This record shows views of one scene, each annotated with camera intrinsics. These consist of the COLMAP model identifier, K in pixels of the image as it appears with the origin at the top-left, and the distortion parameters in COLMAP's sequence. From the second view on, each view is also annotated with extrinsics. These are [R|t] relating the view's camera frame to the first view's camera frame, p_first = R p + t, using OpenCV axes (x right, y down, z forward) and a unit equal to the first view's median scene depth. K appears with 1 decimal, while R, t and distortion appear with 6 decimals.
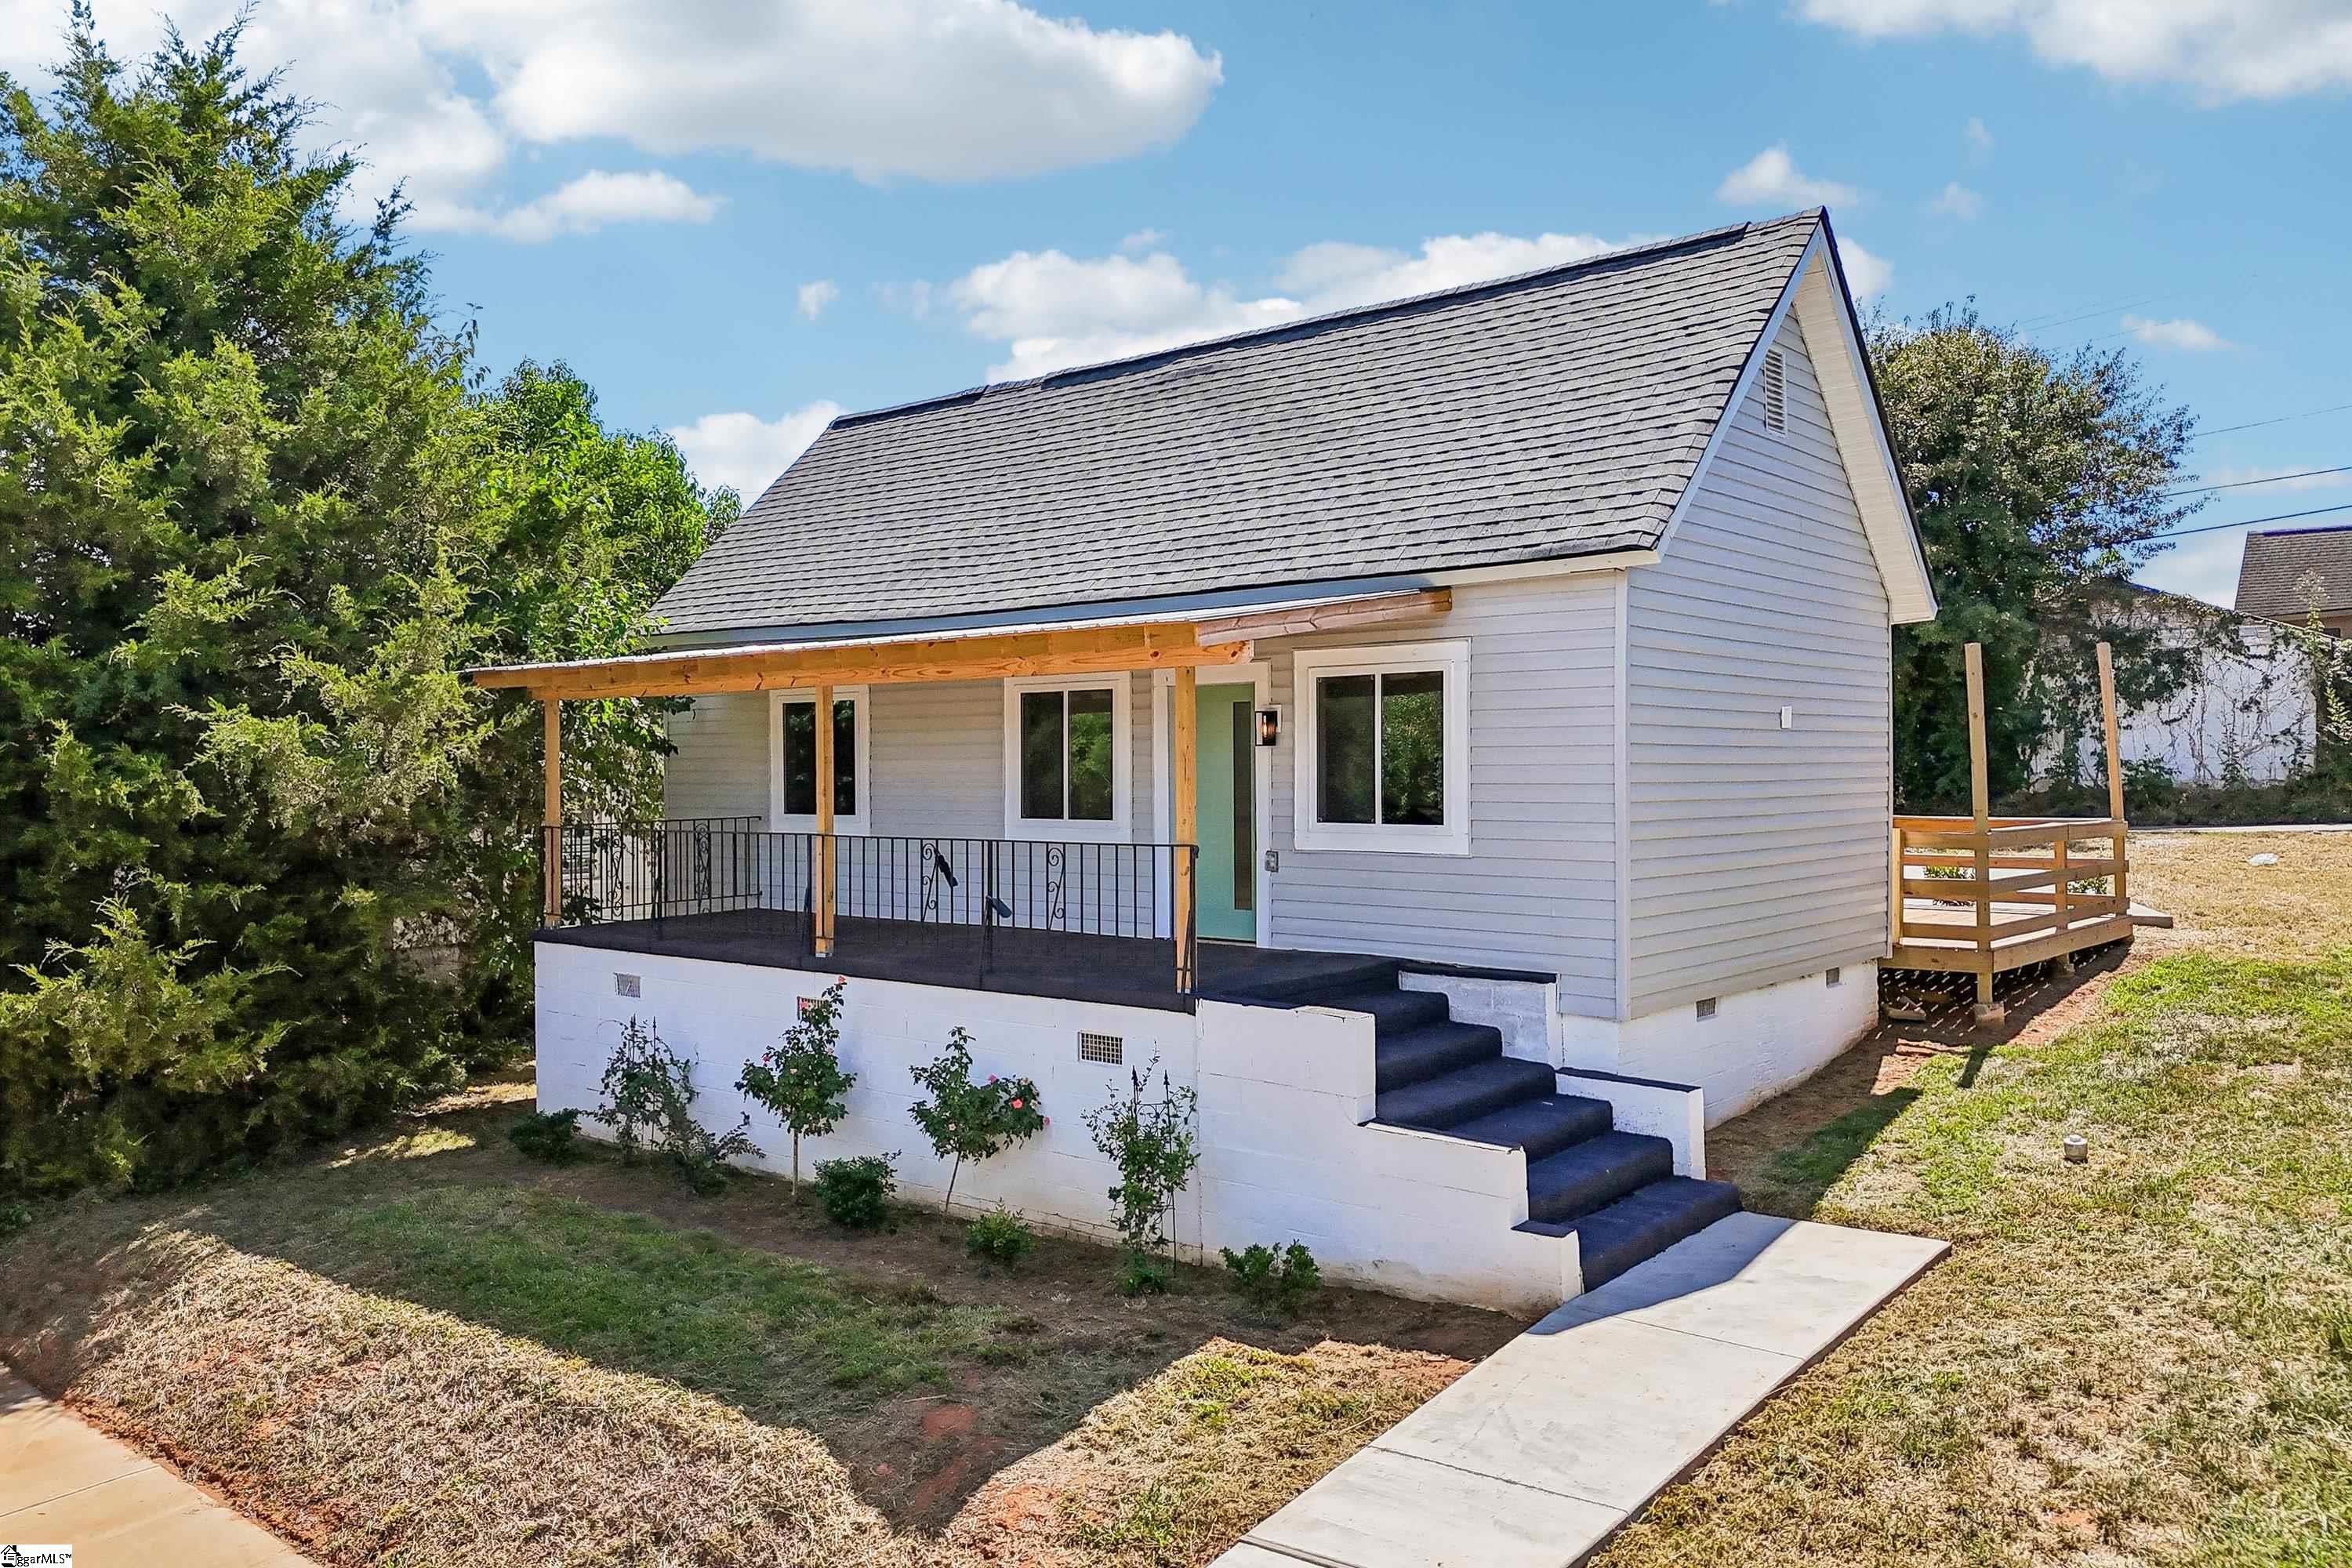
lens RADIAL K [[1728.3, 0, 1189.4], [0, 1728.3, 778.5], [0, 0, 1]] dist [0.064349, -0.065057]
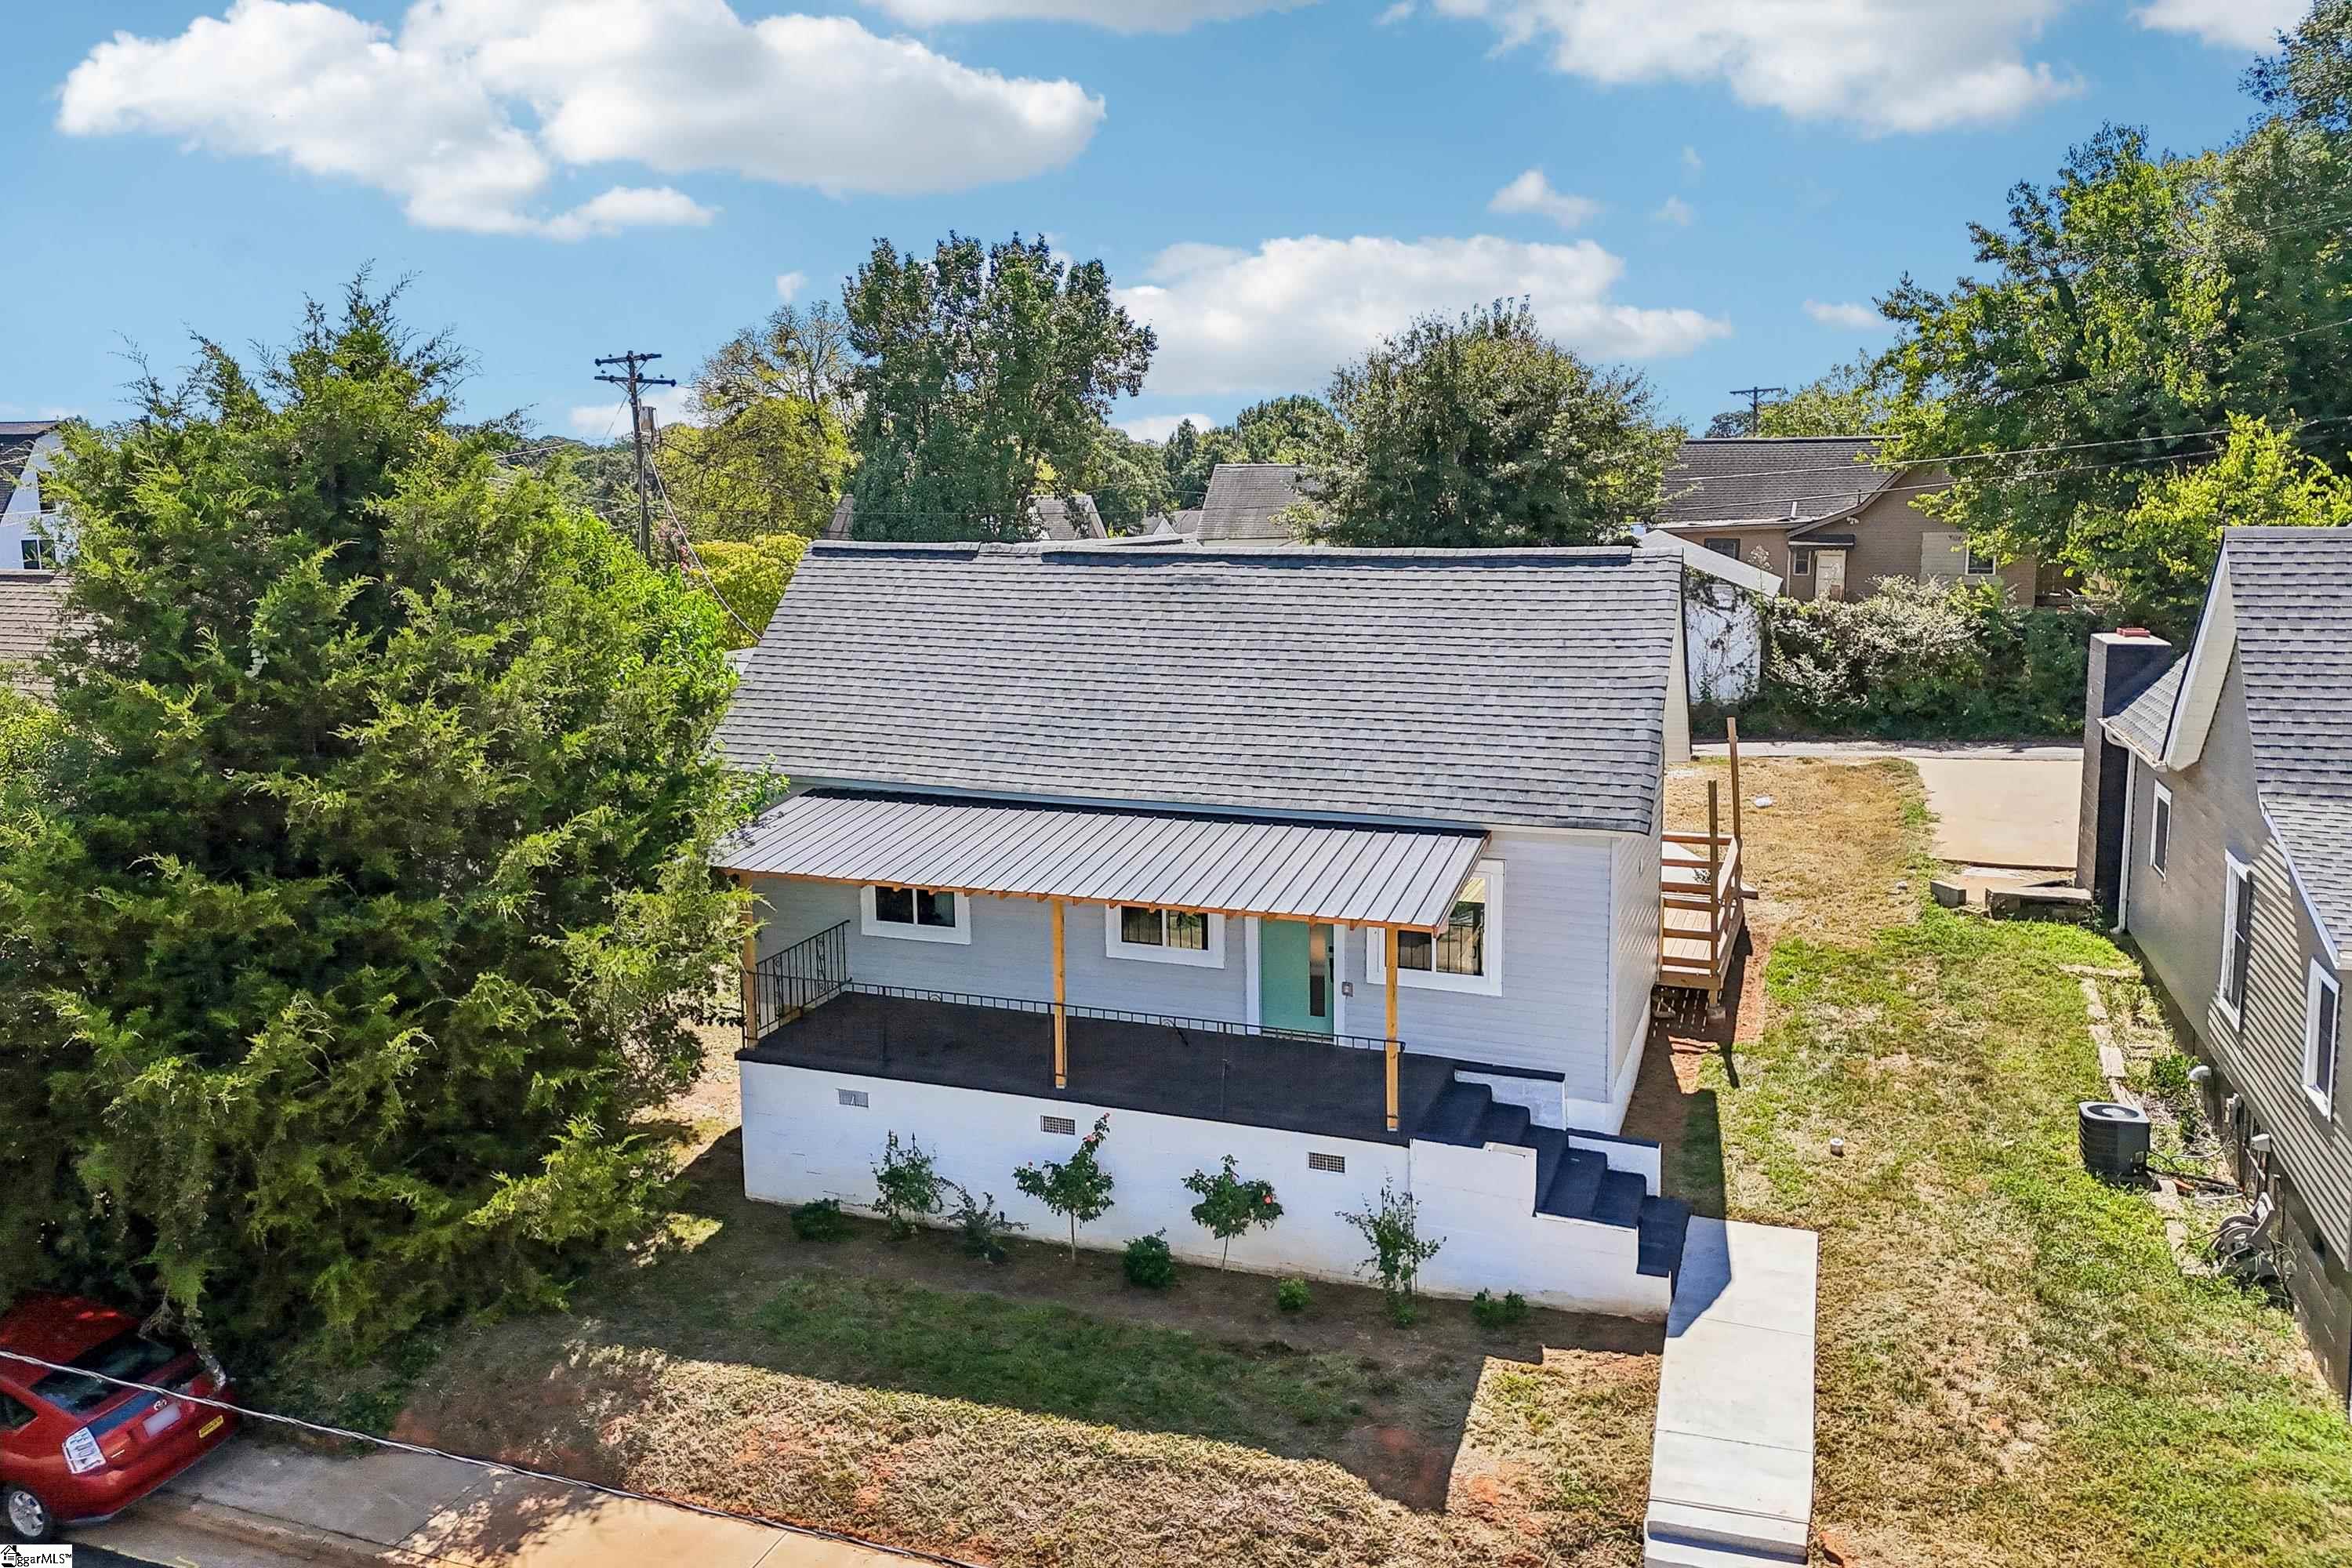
lens RADIAL K [[1694.4, 0, 1182.9], [0, 1694.4, 784.0], [0, 0, 1]] dist [0.051441, -0.066746]
pose [[0.946136, -0.052759, 0.319442, -0.594084], [0.004833, 0.988825, 0.149002, -0.376494], [-0.323733, -0.139433, 0.935818, -0.309772]]
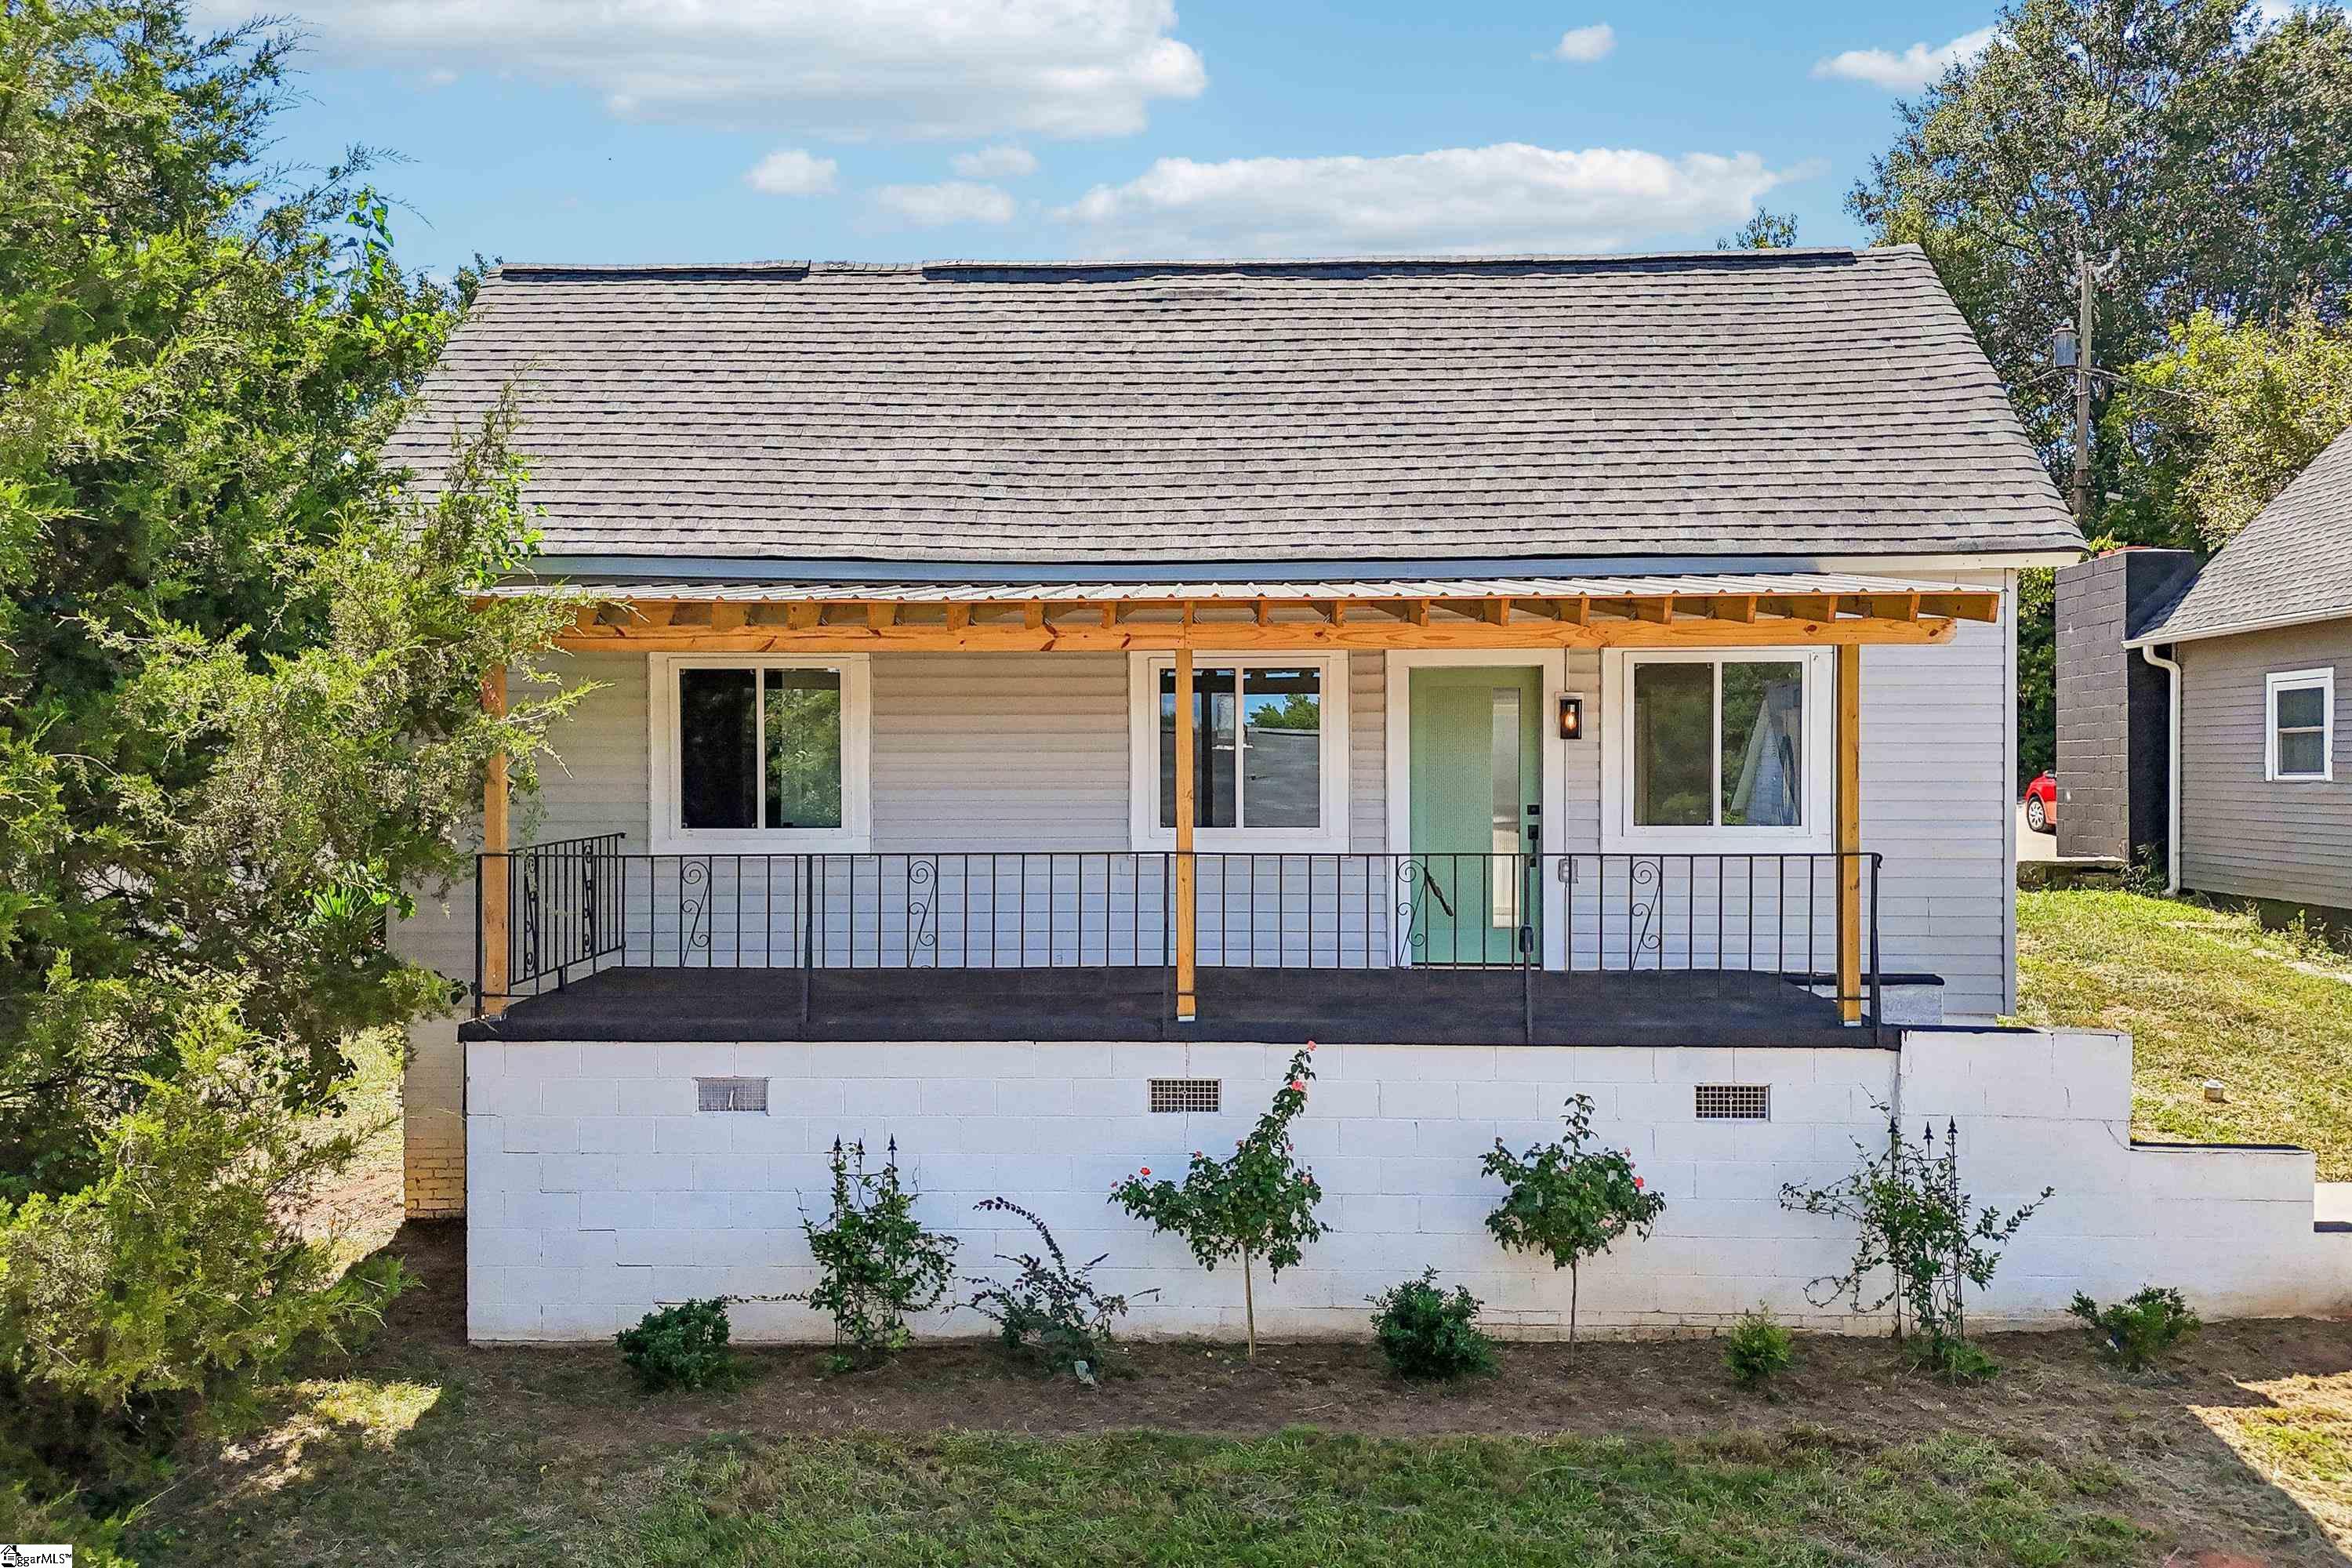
lens RADIAL K [[1751.7, 0, 1211.4], [0, 1751.7, 749.1], [0, 0, 1]] dist [0.071408, -0.076372]
pose [[0.793029, -0.000505, 0.609184, -0.715585], [0.003776, 0.999985, -0.004087, -0.011622], [-0.609173, 0.005541, 0.793018, 0.439682]]
